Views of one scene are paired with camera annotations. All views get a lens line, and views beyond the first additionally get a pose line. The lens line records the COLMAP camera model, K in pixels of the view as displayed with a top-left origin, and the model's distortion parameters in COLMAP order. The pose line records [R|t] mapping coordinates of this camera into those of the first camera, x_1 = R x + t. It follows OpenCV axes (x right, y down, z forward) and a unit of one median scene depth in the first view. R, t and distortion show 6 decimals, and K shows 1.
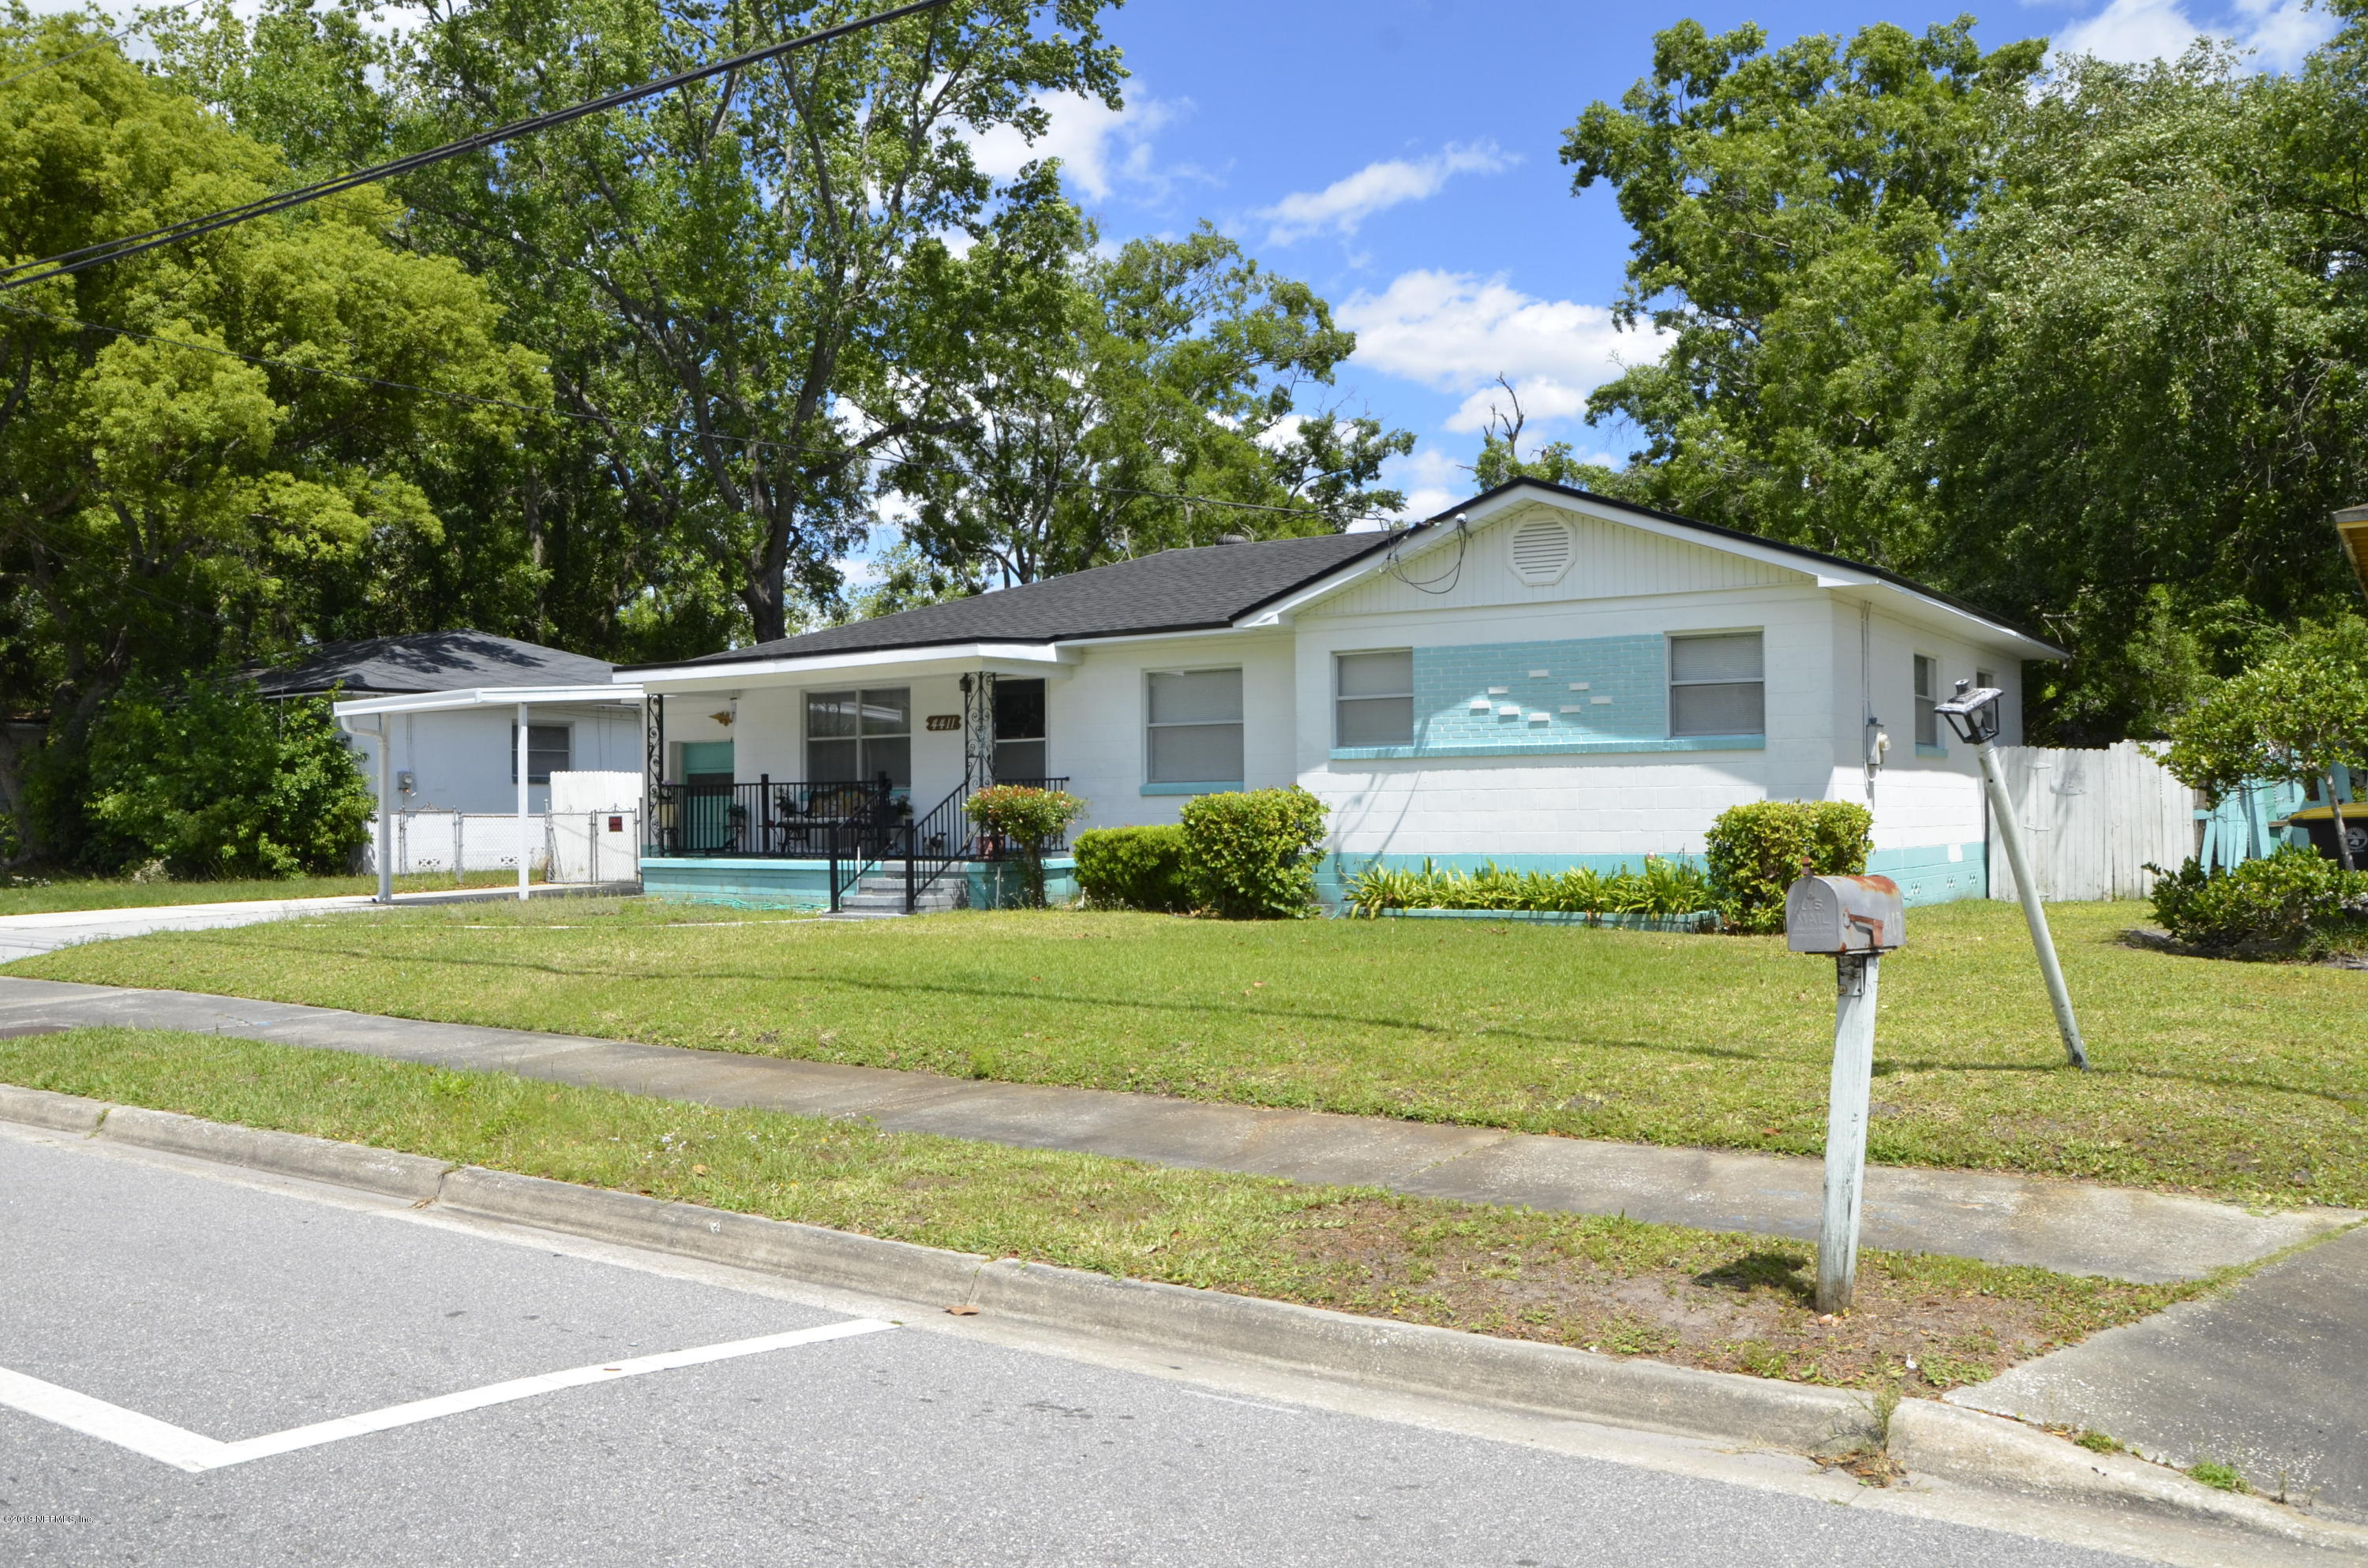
lens RADIAL K [[1901.4, 0, 1178.1], [0, 1901.4, 782.3], [0, 0, 1]] dist [-0.146334, 0.129012]
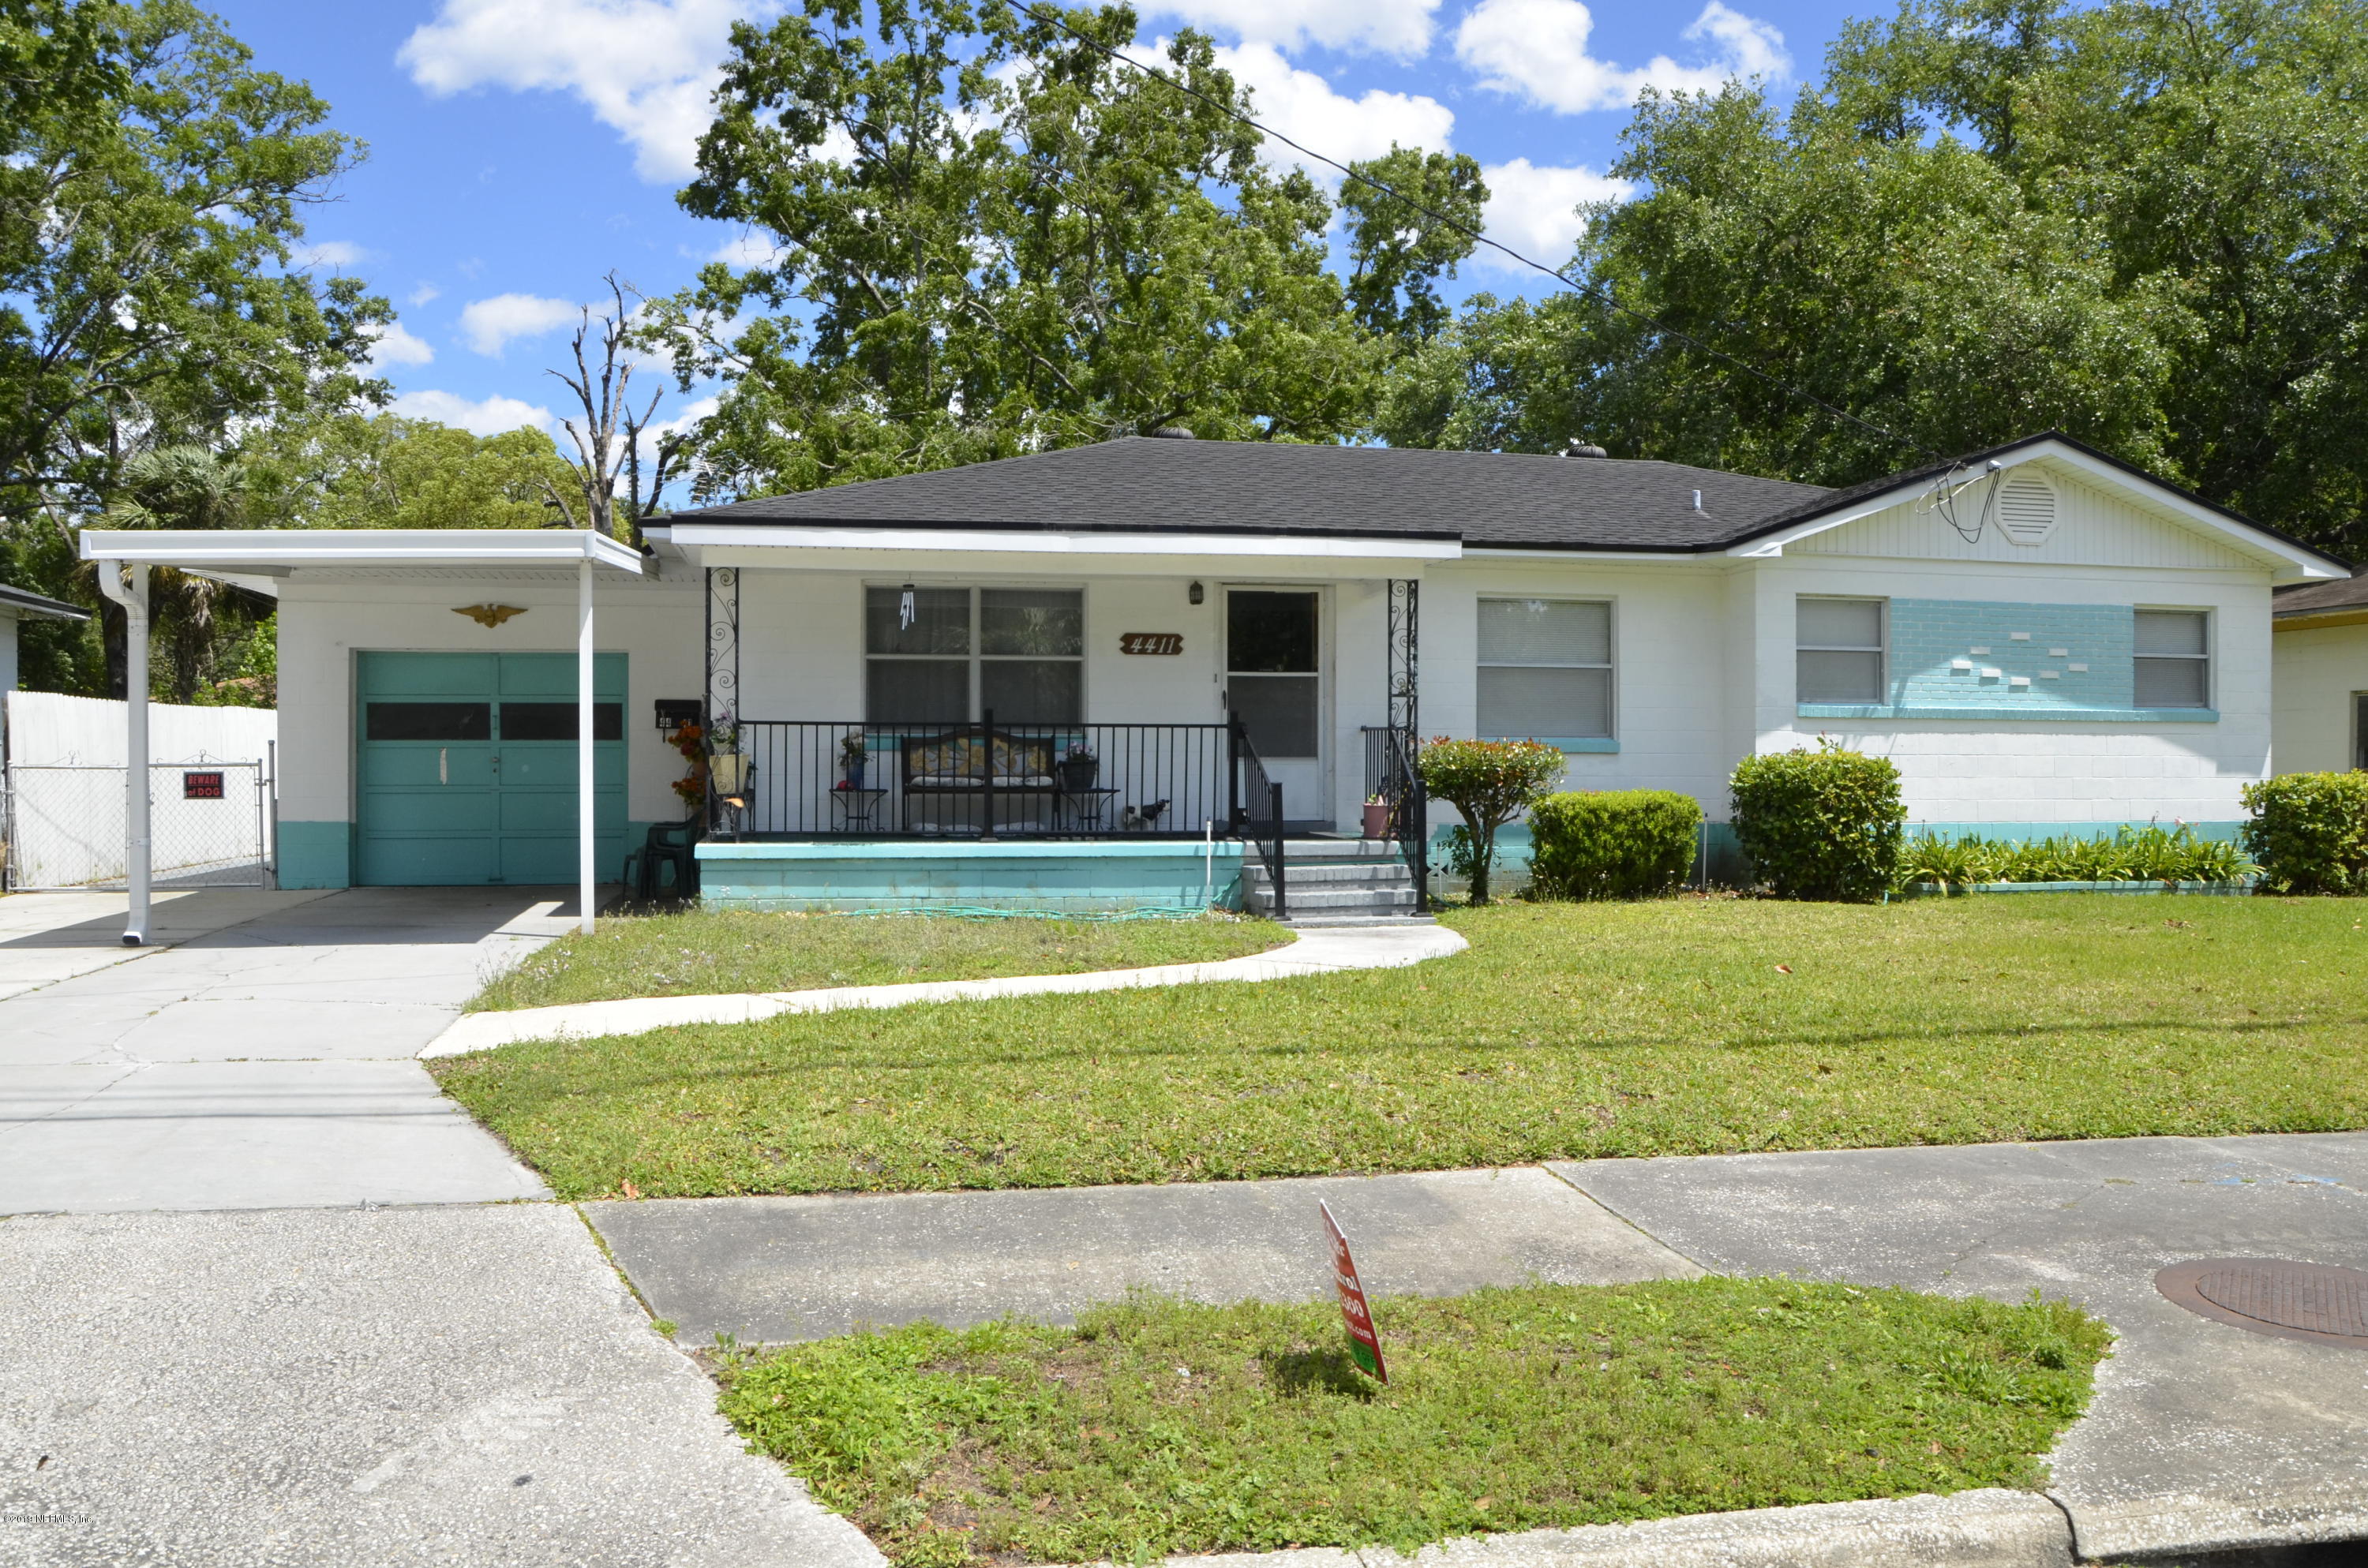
lens RADIAL K [[1935.7, 0, 1181.2], [0, 1935.7, 797.1], [0, 0, 1]] dist [-0.135721, 0.133340]
pose [[0.704822, 0.001582, 0.709382, -0.740284], [-0.019198, 0.999674, 0.016844, 0.015416], [-0.709124, -0.025490, 0.704623, 0.576168]]
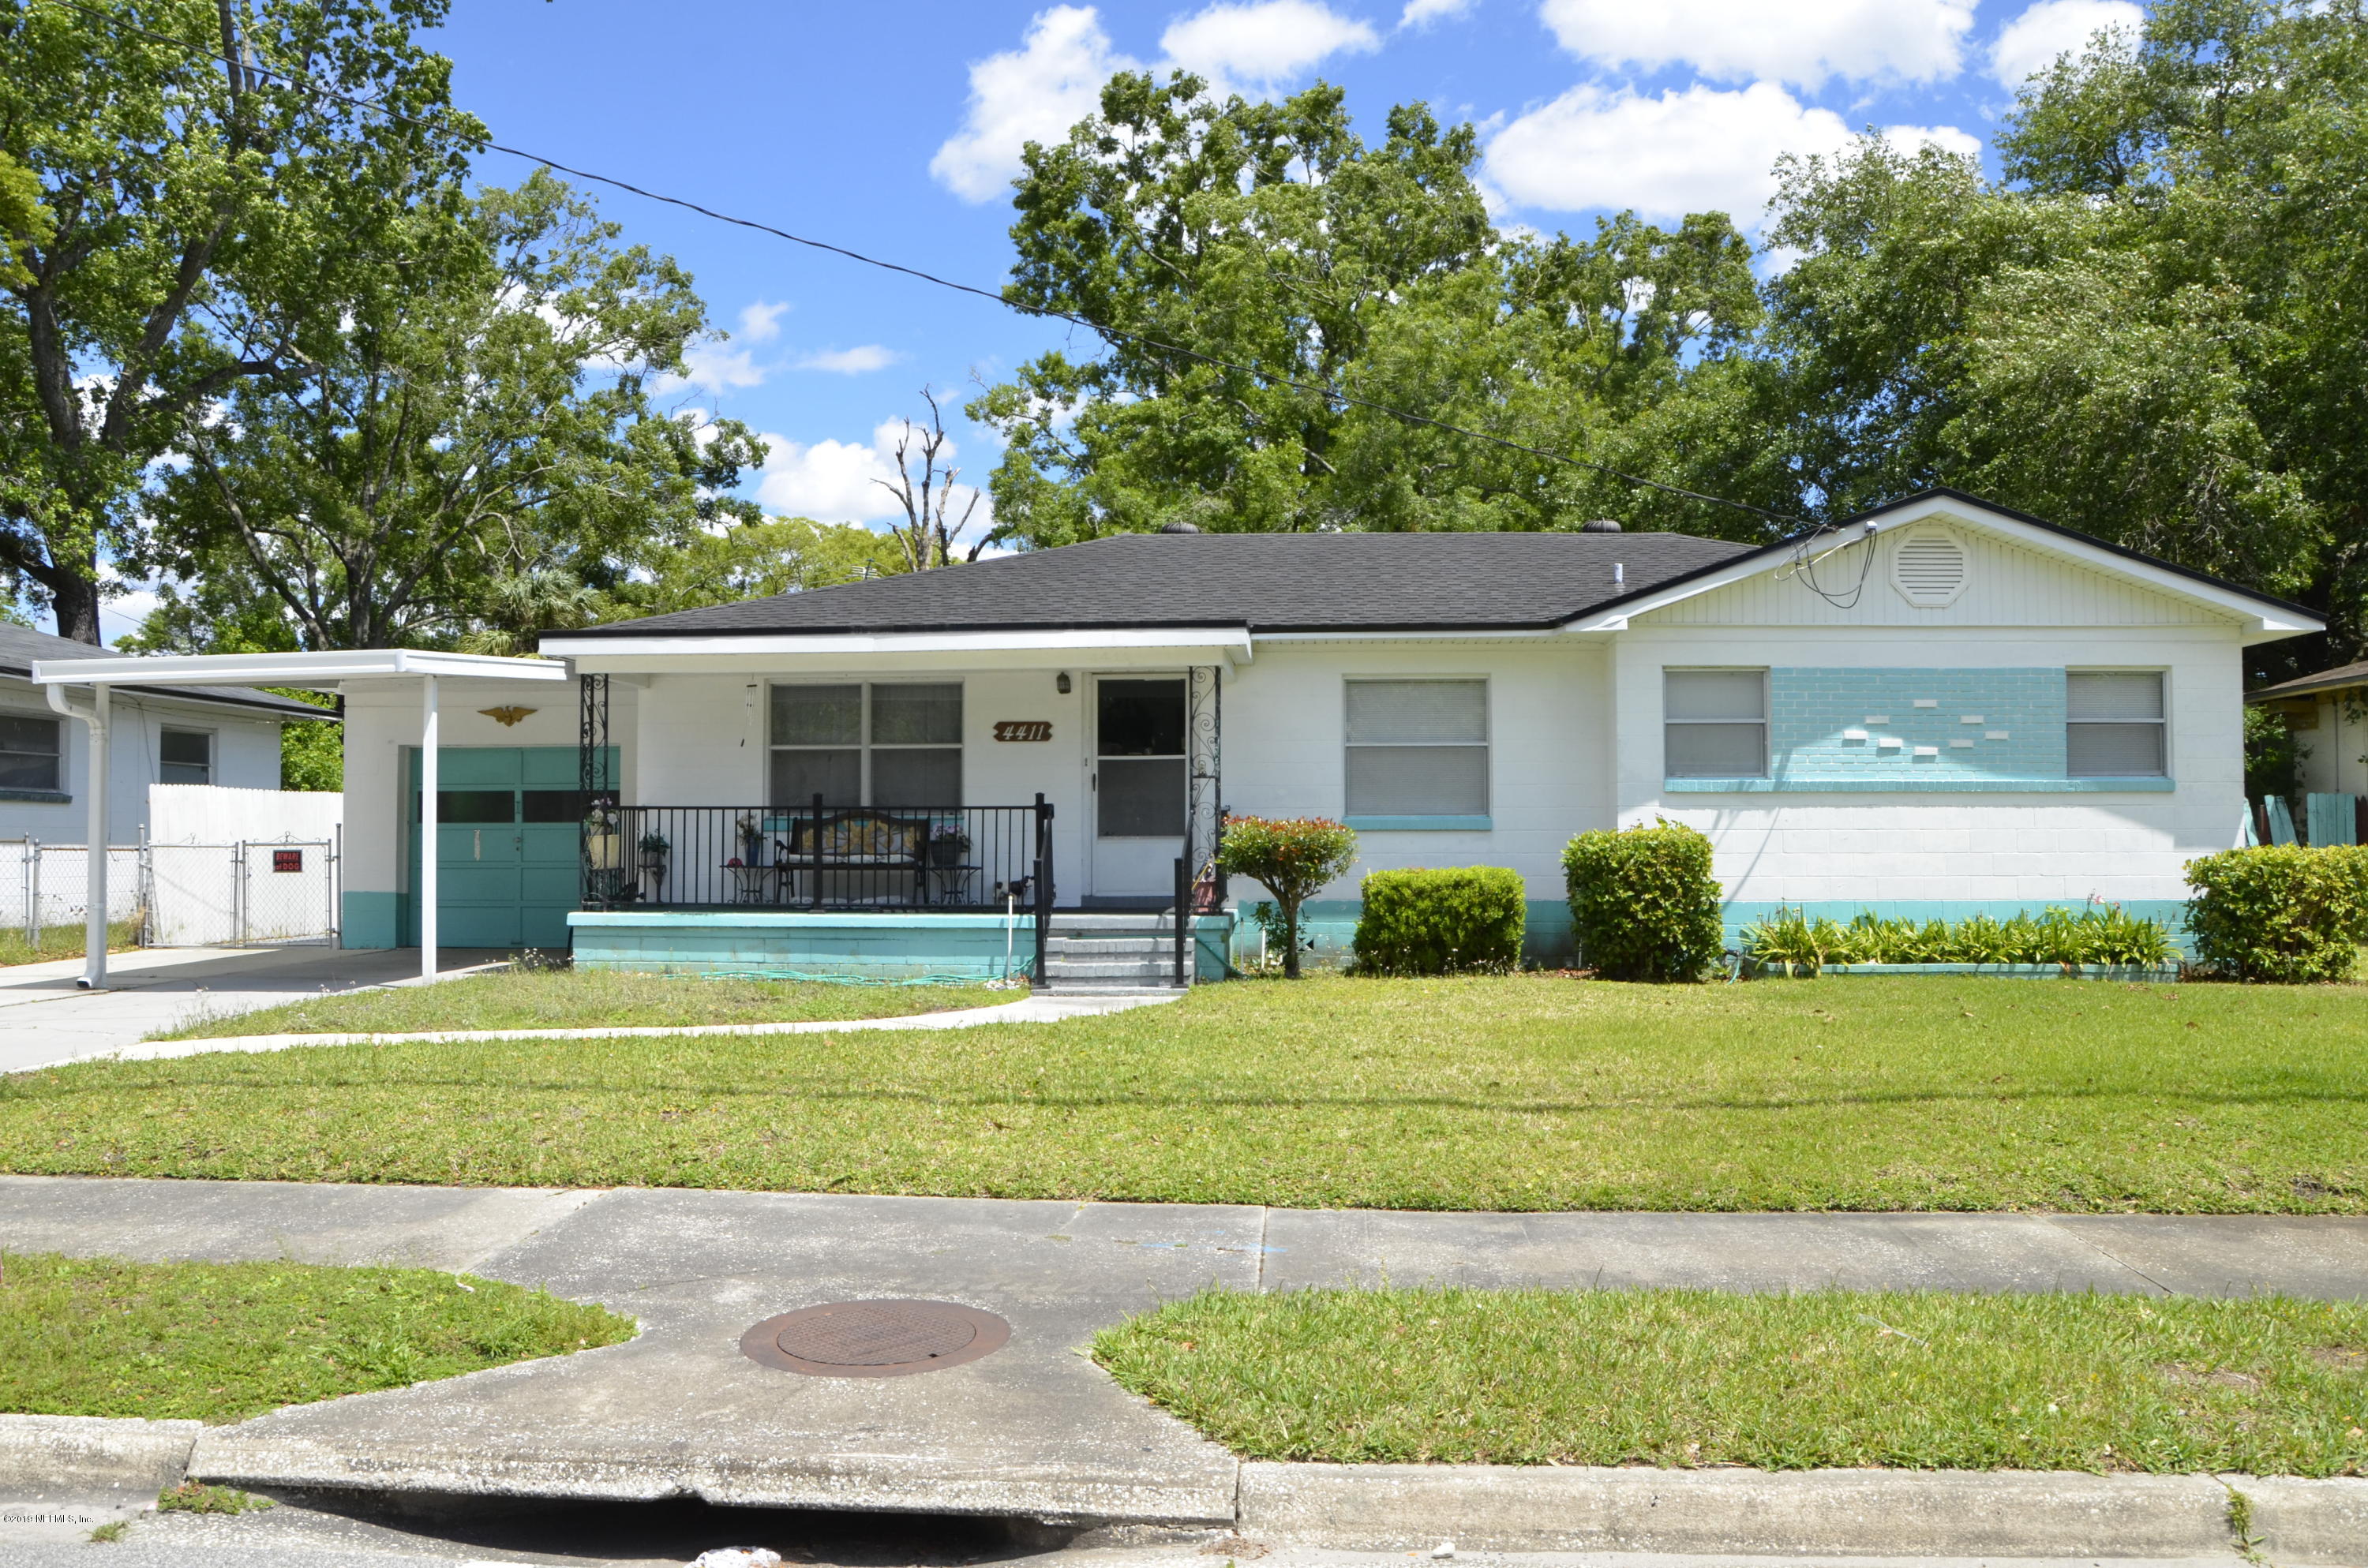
lens RADIAL K [[1935.7, 0, 1181.2], [0, 1935.7, 797.1], [0, 0, 1]] dist [-0.135721, 0.133340]
pose [[0.869135, 0.022220, 0.494076, -0.533484], [-0.015436, 0.999722, -0.017806, 0.008969], [-0.494334, 0.007849, 0.869237, 0.352612]]
